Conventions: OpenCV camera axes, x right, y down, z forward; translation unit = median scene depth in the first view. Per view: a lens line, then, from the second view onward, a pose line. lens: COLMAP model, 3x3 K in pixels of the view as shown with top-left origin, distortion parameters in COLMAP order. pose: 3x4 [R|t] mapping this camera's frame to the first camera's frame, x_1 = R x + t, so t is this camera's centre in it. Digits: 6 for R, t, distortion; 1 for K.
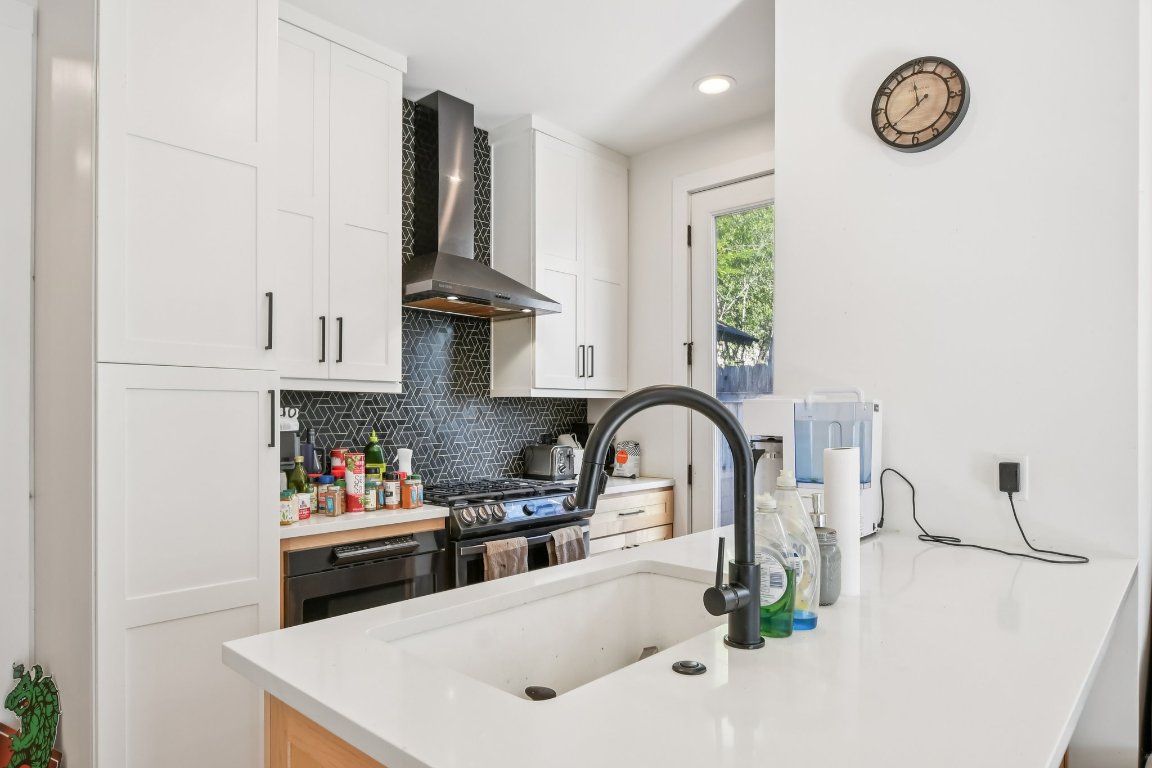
lens RADIAL K [[689.8, 0, 571.3], [0, 689.8, 415.4], [0, 0, 1]] dist [0.000818, 0.001165]
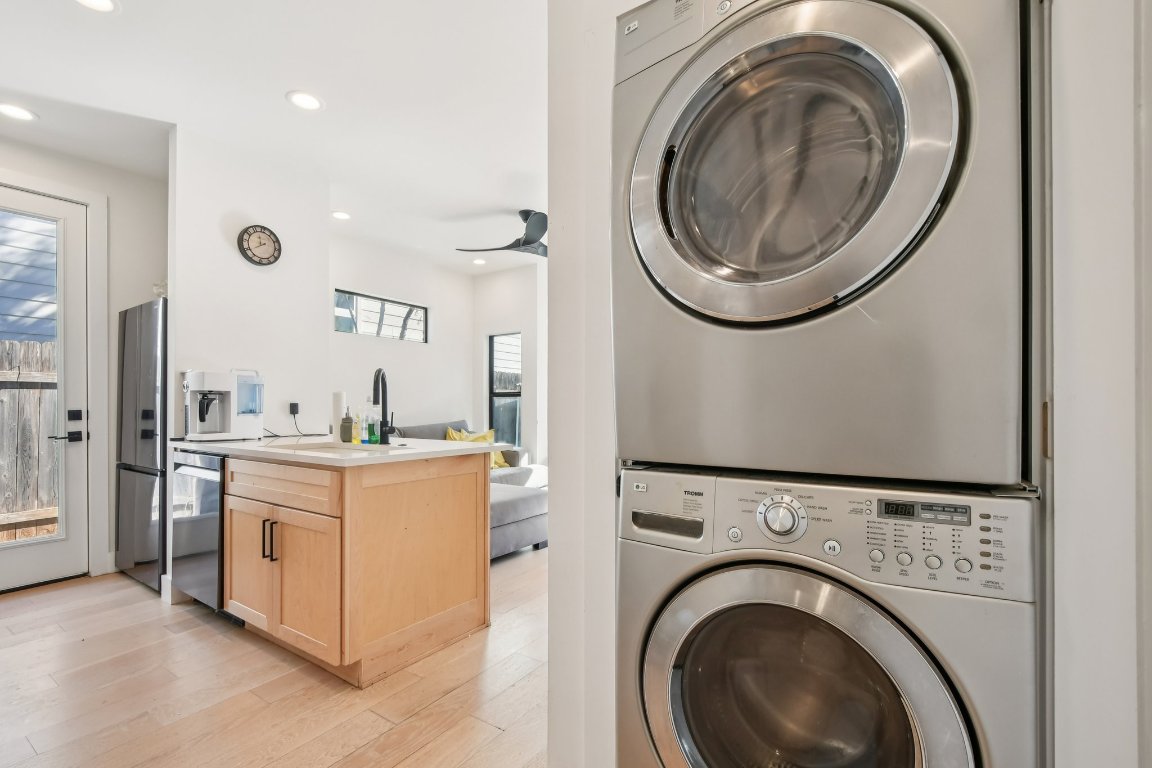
lens RADIAL K [[513.0, 0, 569.3], [0, 513.0, 402.3], [0, 0, 1]] dist [-0.000180, -0.004549]
pose [[-0.141727, 0.004549, 0.989895, -0.903760], [0.003708, 0.999985, -0.004064, 0.050416], [-0.989899, 0.003095, -0.141742, 0.169060]]
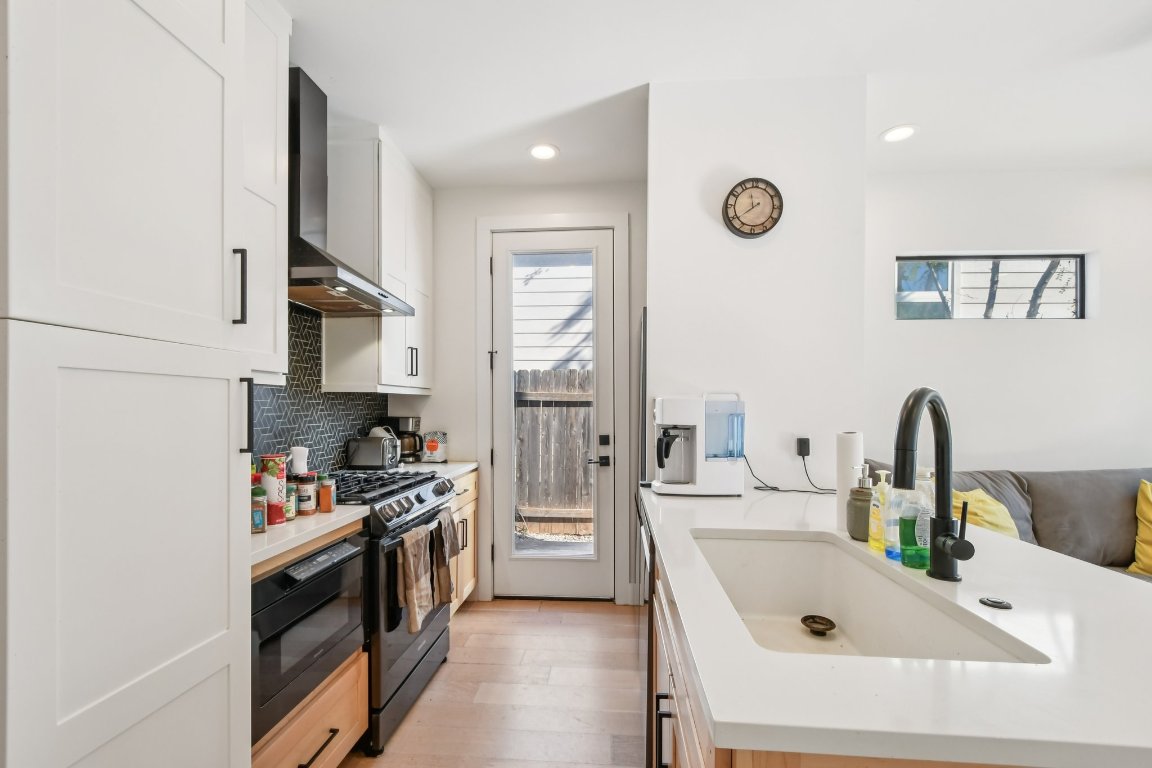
lens RADIAL K [[504.4, 0, 572.4], [0, 504.4, 409.8], [0, 0, 1]] dist [-0.000051, -0.000343]
pose [[0.794105, -0.002405, 0.607776, -0.351206], [0.001361, 0.999997, 0.002180, -0.001763], [-0.607779, -0.000904, 0.794106, 0.244898]]
